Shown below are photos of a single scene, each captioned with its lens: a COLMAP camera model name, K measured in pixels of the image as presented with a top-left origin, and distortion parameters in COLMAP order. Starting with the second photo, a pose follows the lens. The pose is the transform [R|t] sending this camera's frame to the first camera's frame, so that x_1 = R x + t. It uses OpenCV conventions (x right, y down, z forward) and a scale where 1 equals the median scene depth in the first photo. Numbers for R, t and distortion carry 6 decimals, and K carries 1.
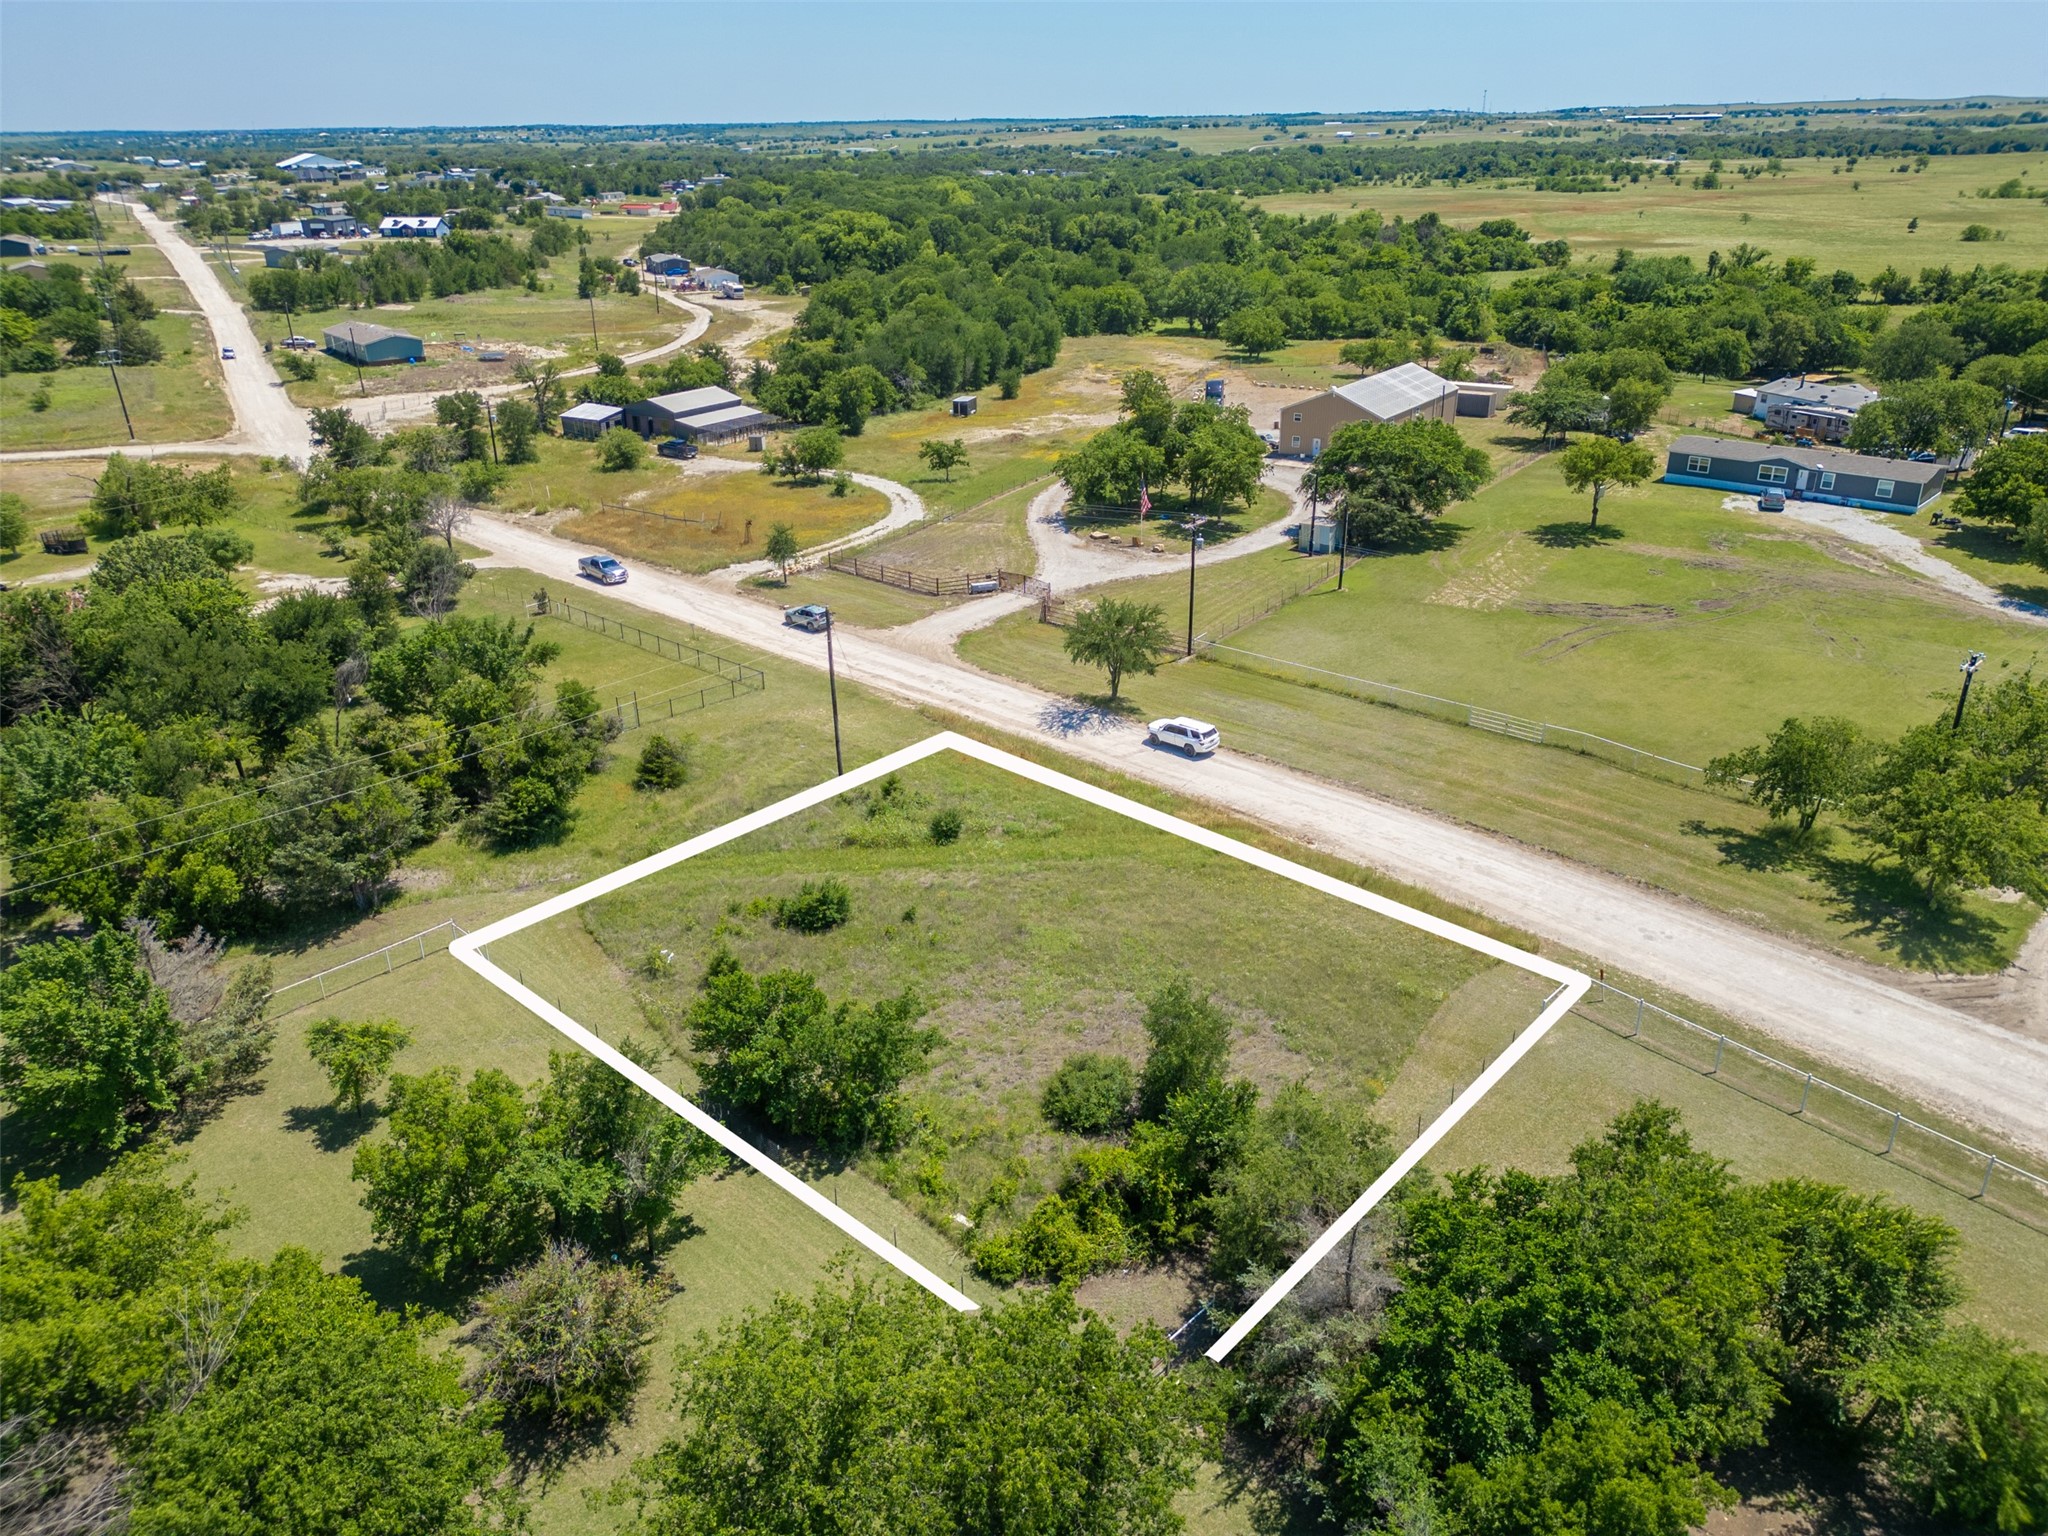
lens RADIAL K [[1439.7, 0, 1028.7], [0, 1439.7, 746.6], [0, 0, 1]] dist [0.069668, -0.052214]
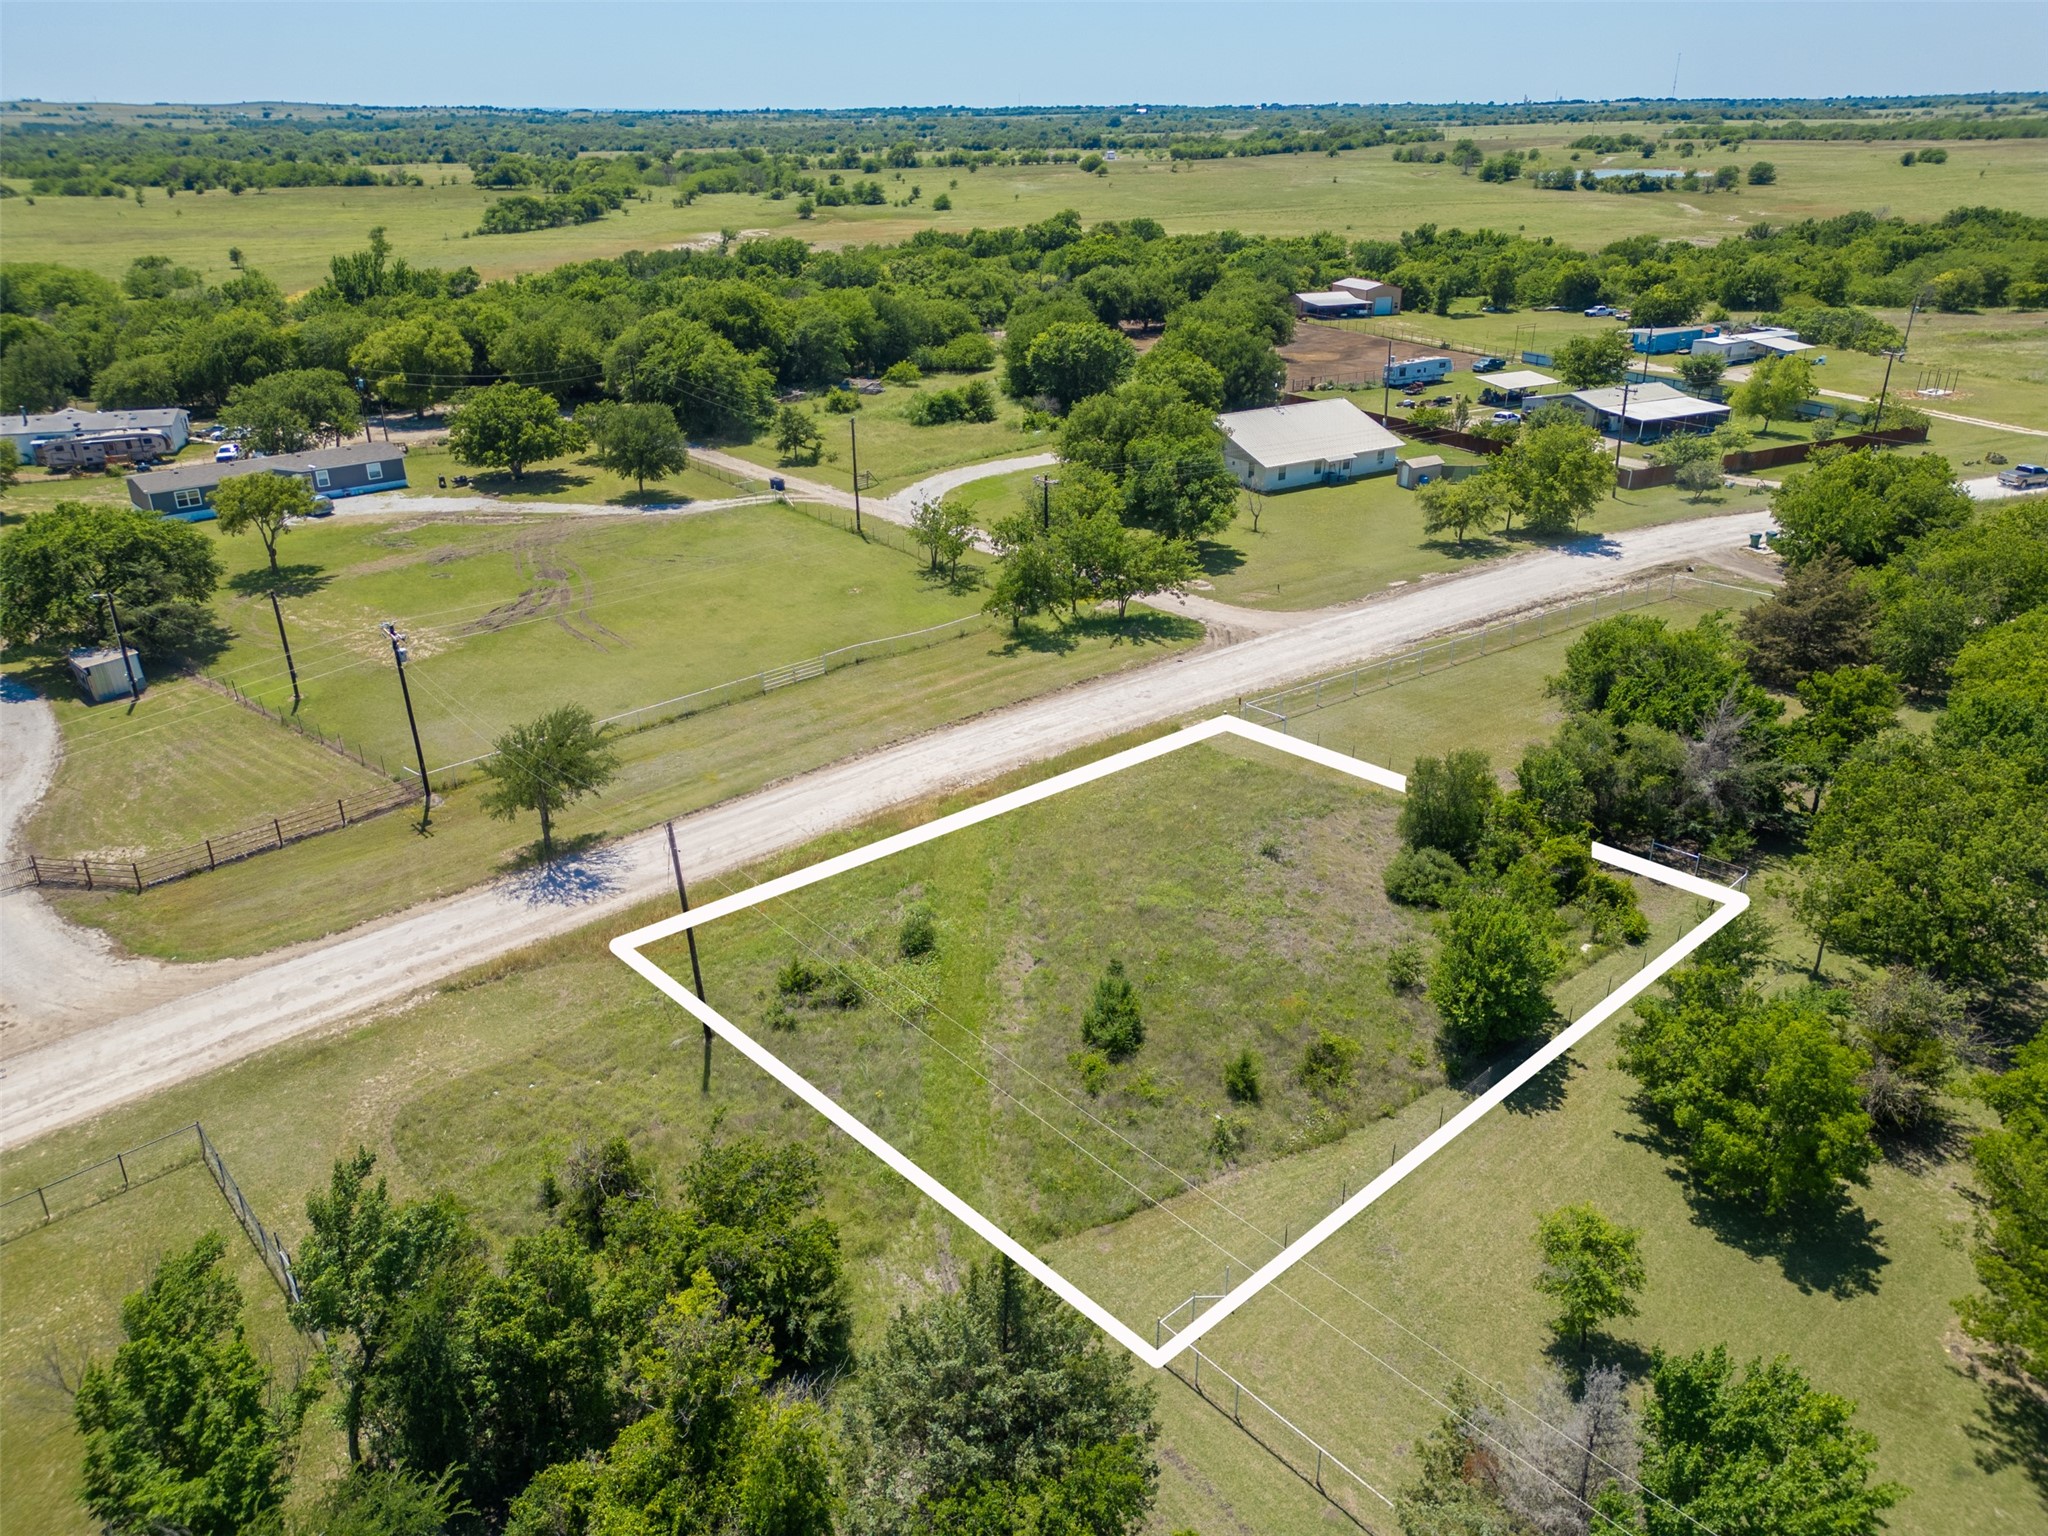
lens RADIAL K [[1439.7, 0, 1028.7], [0, 1439.7, 746.6], [0, 0, 1]] dist [0.069668, -0.052214]
pose [[0.140762, -0.408509, 0.901835, -0.652207], [0.414831, 0.851424, 0.320925, -0.244513], [-0.898944, 0.328935, 0.289311, 0.553344]]
